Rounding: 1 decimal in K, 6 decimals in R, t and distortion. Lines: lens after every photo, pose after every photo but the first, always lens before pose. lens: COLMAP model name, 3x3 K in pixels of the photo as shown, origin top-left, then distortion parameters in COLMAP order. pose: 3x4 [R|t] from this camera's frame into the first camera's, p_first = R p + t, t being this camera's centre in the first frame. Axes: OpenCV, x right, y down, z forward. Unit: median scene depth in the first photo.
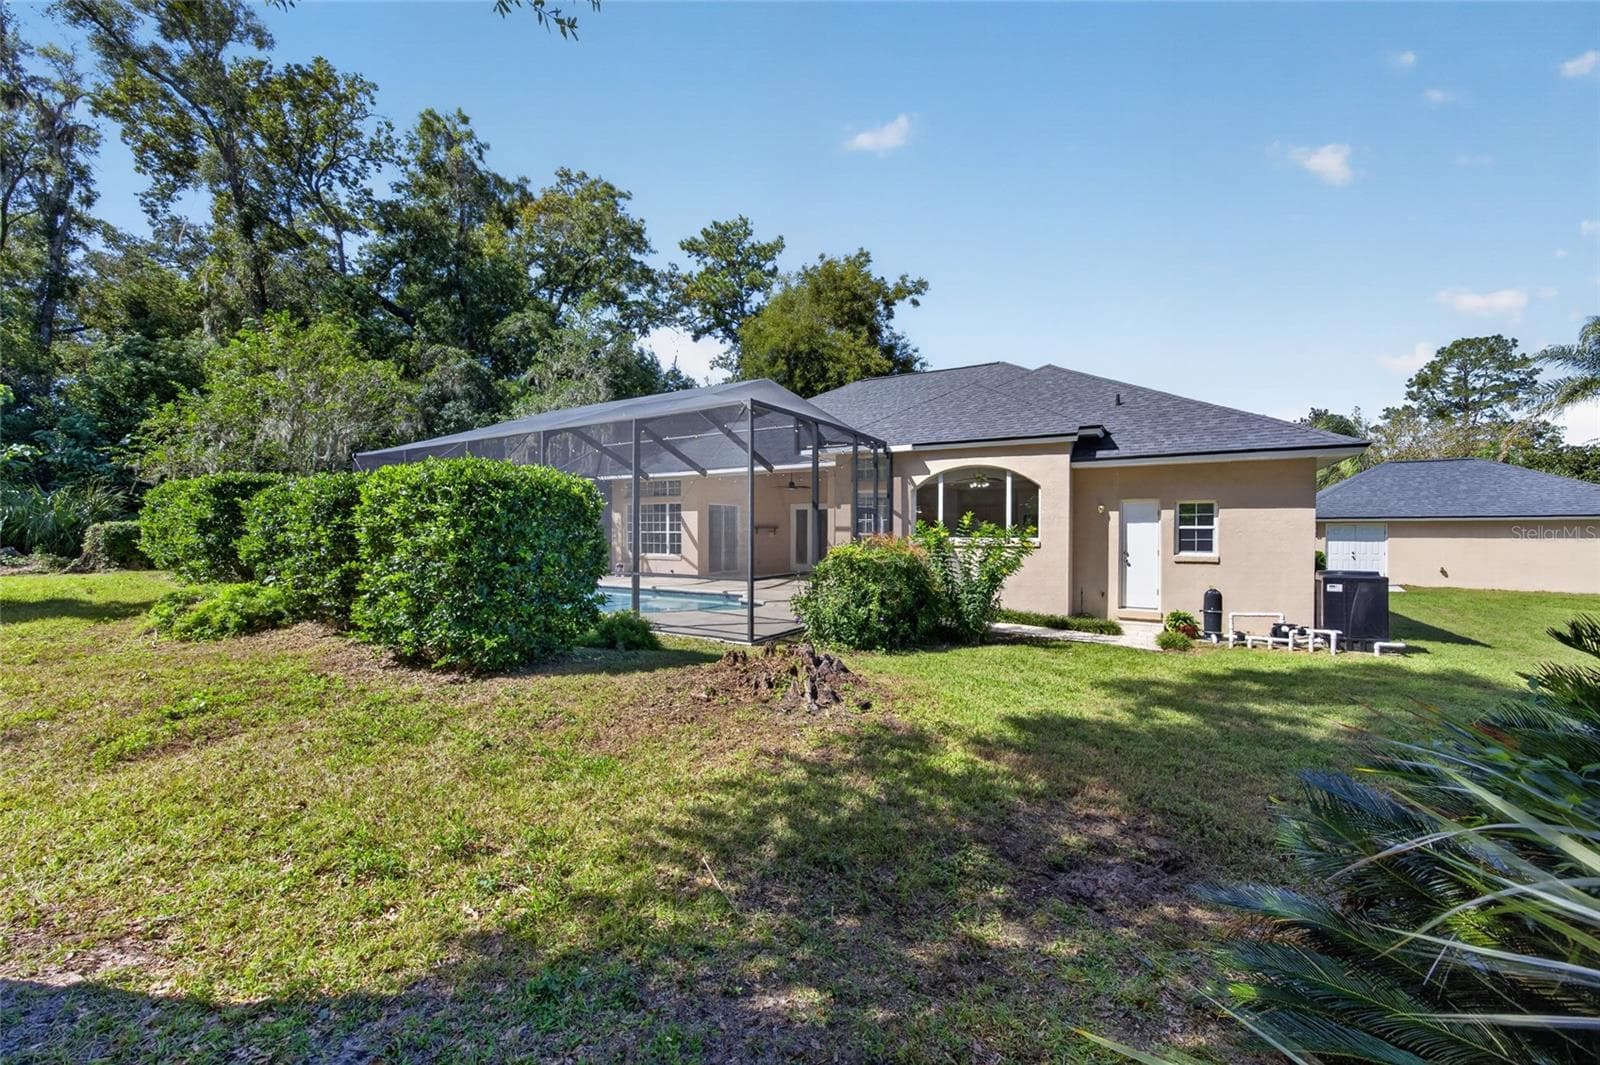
lens RADIAL K [[616.7, 0, 794.0], [0, 616.7, 531.5], [0, 0, 1]] dist [-0.000713, 0.000355]
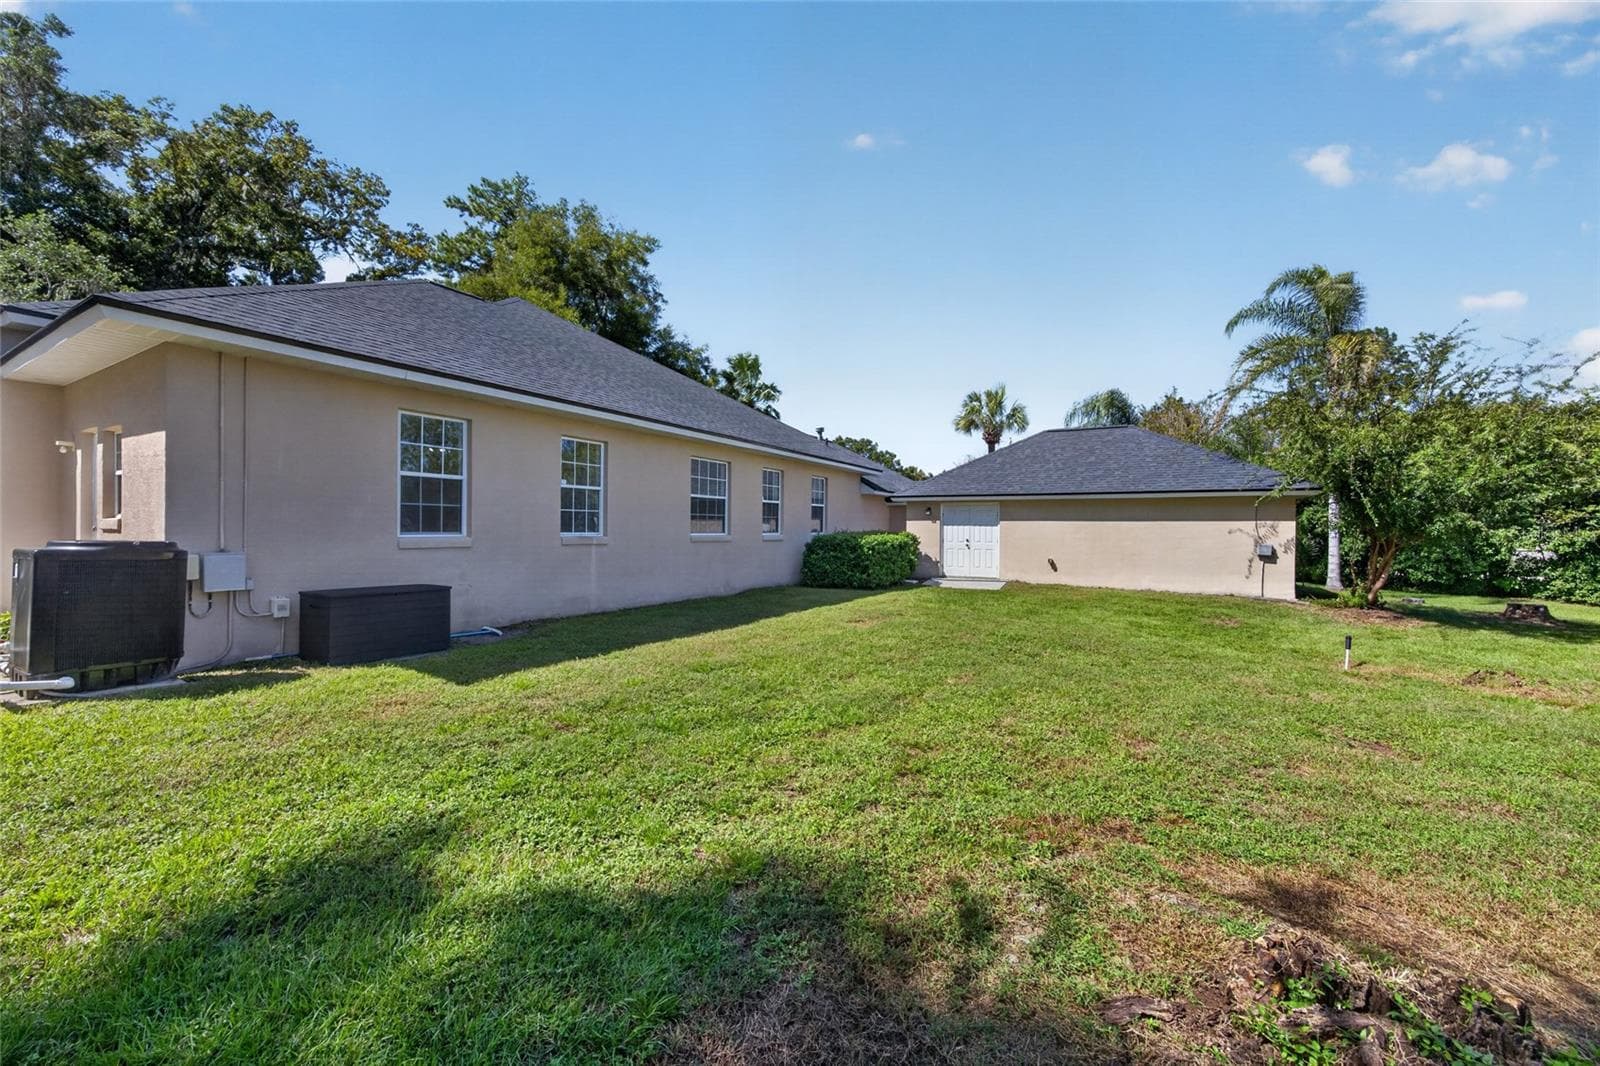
lens RADIAL K [[616.7, 0, 794.0], [0, 616.7, 532.0], [0, 0, 1]] dist [-0.000713, 0.000355]
pose [[0.999940, 0.008307, -0.007073, 0.732635], [-0.008321, 0.999963, -0.001940, 0.027859], [0.007057, 0.001999, 0.999973, 0.211256]]
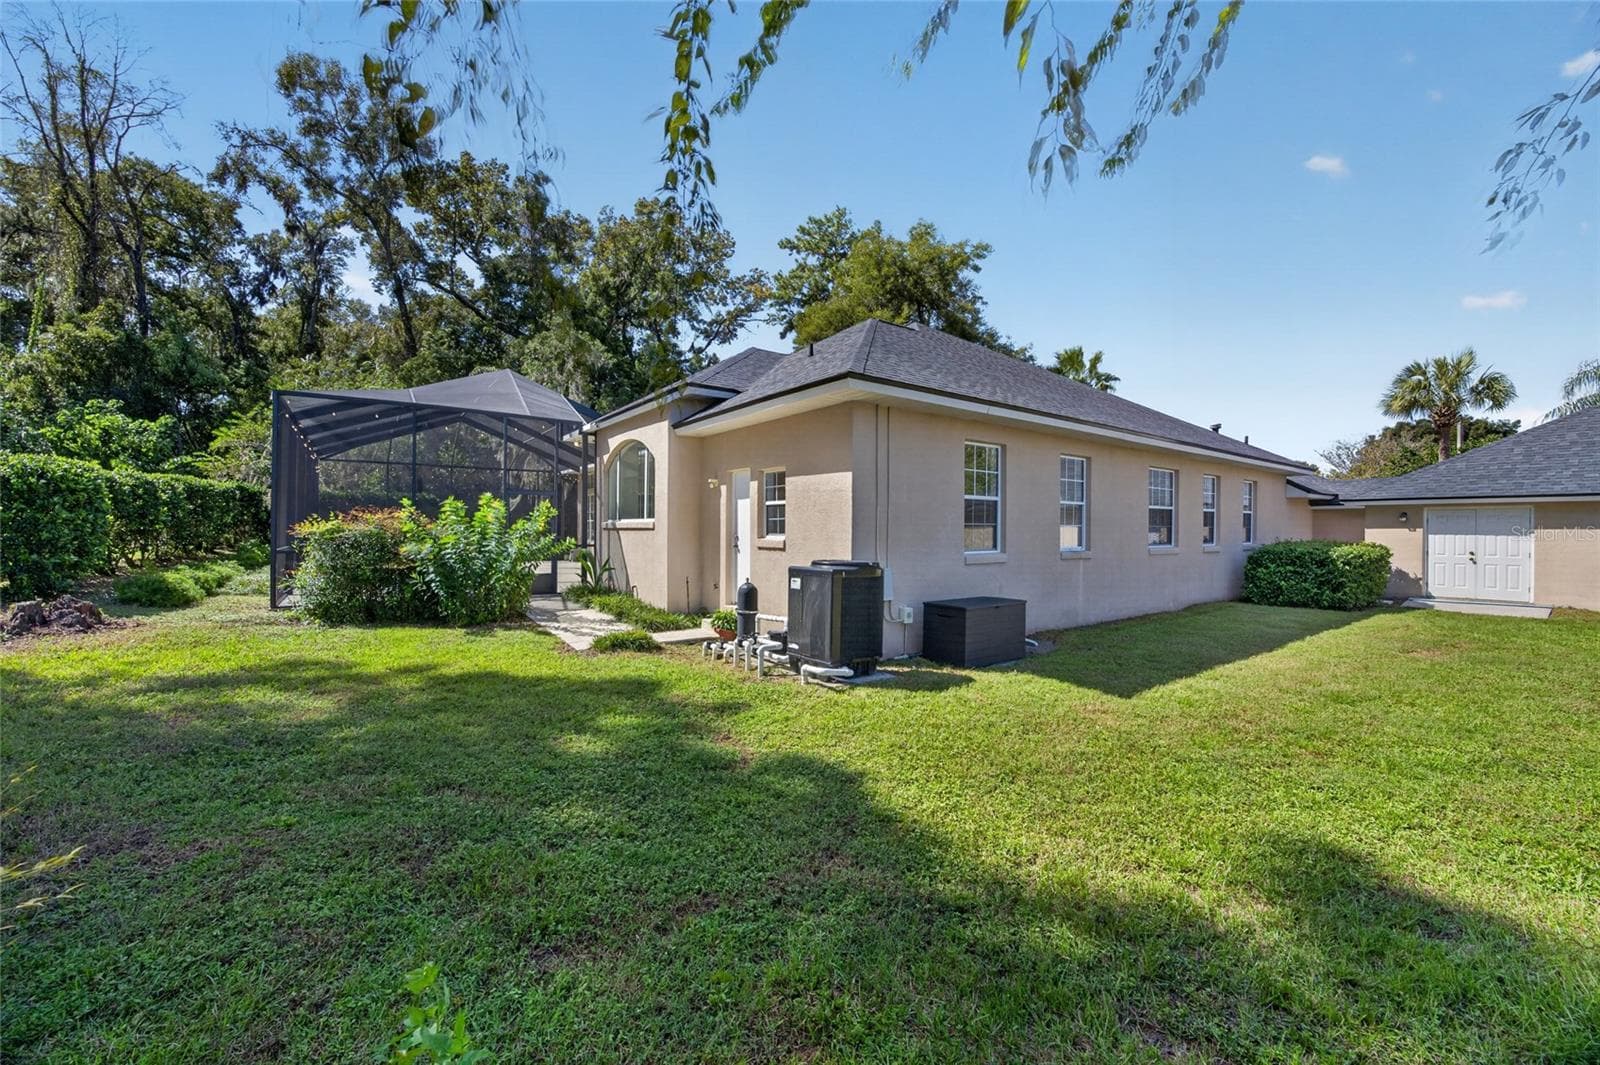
lens RADIAL K [[616.7, 0, 794.0], [0, 616.7, 531.5], [0, 0, 1]] dist [-0.000713, 0.000355]
pose [[0.920659, 0.006097, -0.390321, 0.521905], [-0.007172, 0.999973, -0.001295, 0.017100], [0.390303, 0.003991, 0.920678, 0.145408]]
